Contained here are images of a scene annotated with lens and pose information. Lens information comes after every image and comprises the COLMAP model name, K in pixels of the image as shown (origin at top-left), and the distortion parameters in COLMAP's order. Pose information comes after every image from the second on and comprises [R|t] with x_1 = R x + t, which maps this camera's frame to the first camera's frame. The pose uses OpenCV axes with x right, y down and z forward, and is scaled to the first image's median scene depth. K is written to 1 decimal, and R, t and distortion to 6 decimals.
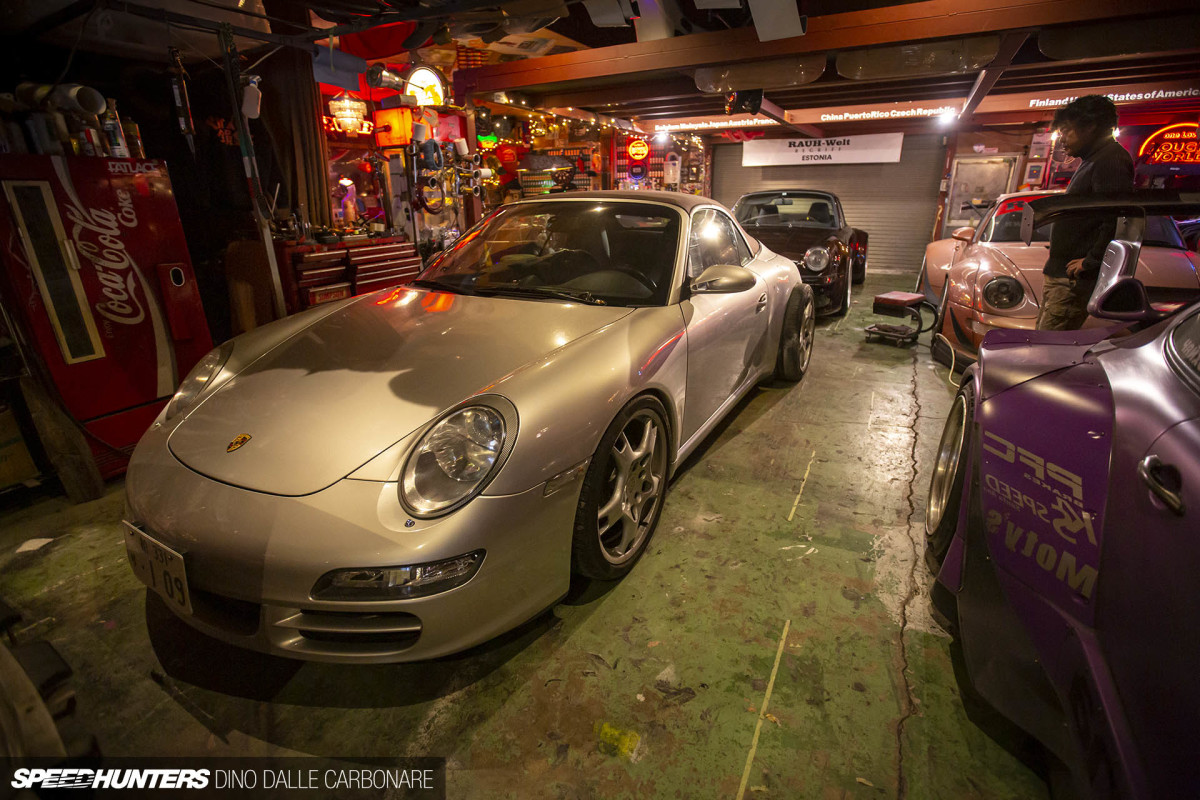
lens RADIAL K [[548.1, 0, 606.9], [0, 548.1, 380.4], [0, 0, 1]] dist [-0.046016, 0.020092]
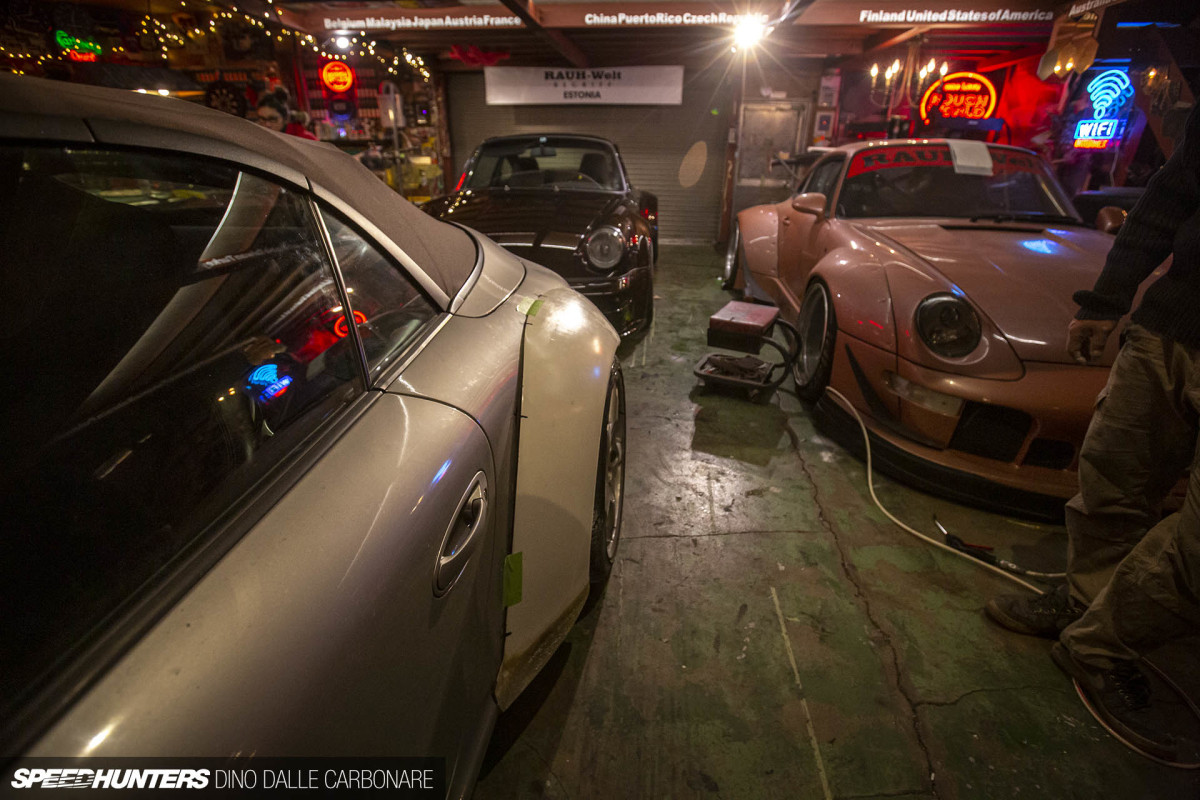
lens RADIAL K [[548.1, 0, 606.9], [0, 548.1, 380.4], [0, 0, 1]] dist [-0.046016, 0.020092]
pose [[0.922924, -0.128304, 0.362972, 0.100268], [0.101894, 0.990617, 0.091081, -0.087440], [-0.371252, -0.047076, 0.927338, 0.285126]]
